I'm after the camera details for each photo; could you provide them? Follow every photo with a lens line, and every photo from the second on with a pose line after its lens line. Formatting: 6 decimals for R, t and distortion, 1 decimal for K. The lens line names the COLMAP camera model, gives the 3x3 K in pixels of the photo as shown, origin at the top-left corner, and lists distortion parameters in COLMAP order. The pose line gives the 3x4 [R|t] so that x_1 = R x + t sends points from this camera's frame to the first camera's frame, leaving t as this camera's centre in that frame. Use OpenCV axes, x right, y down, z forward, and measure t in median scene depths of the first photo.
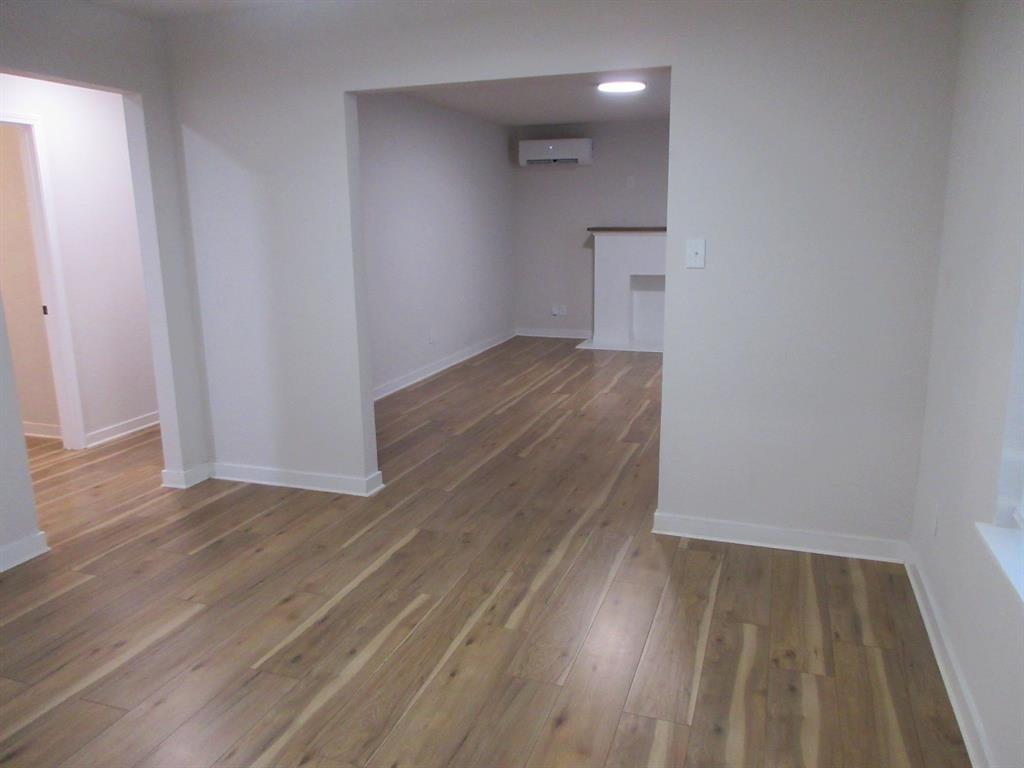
lens RADIAL K [[753.9, 0, 515.6], [0, 753.9, 381.3], [0, 0, 1]] dist [-0.008508, 0.011857]
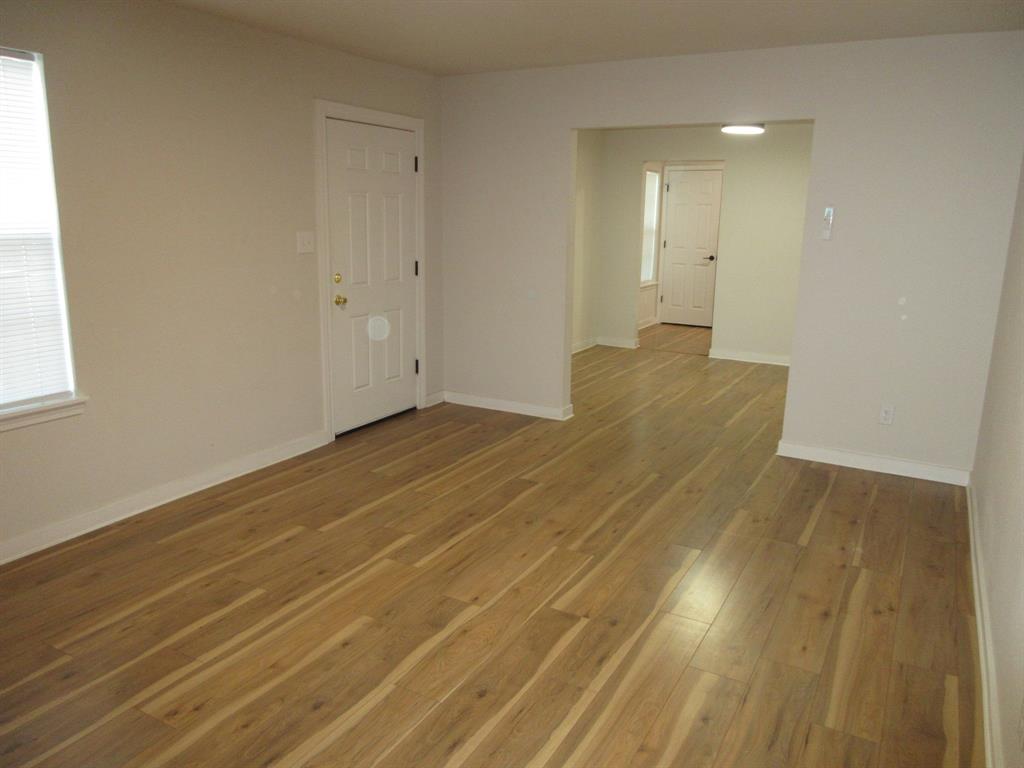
lens RADIAL K [[753.9, 0, 515.6], [0, 753.9, 381.3], [0, 0, 1]] dist [-0.008508, 0.011857]
pose [[-0.985315, -0.037692, 0.166532, 0.015642], [0.036284, 0.906831, 0.419929, -0.232578], [-0.166844, 0.419805, -0.892147, 1.028766]]
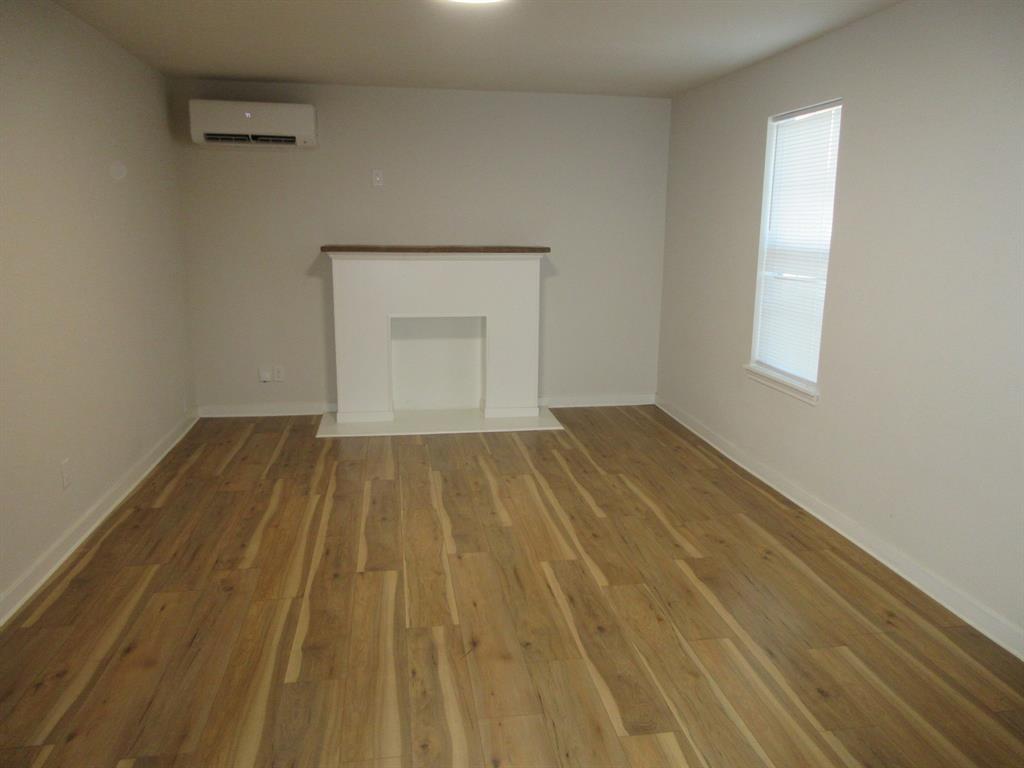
lens RADIAL K [[753.9, 0, 515.6], [0, 753.9, 381.3], [0, 0, 1]] dist [-0.008508, 0.011857]
pose [[0.875549, -0.075443, 0.477202, -0.072714], [0.079503, 0.996766, 0.011715, -0.086006], [-0.476543, 0.027682, 0.878715, 0.372260]]
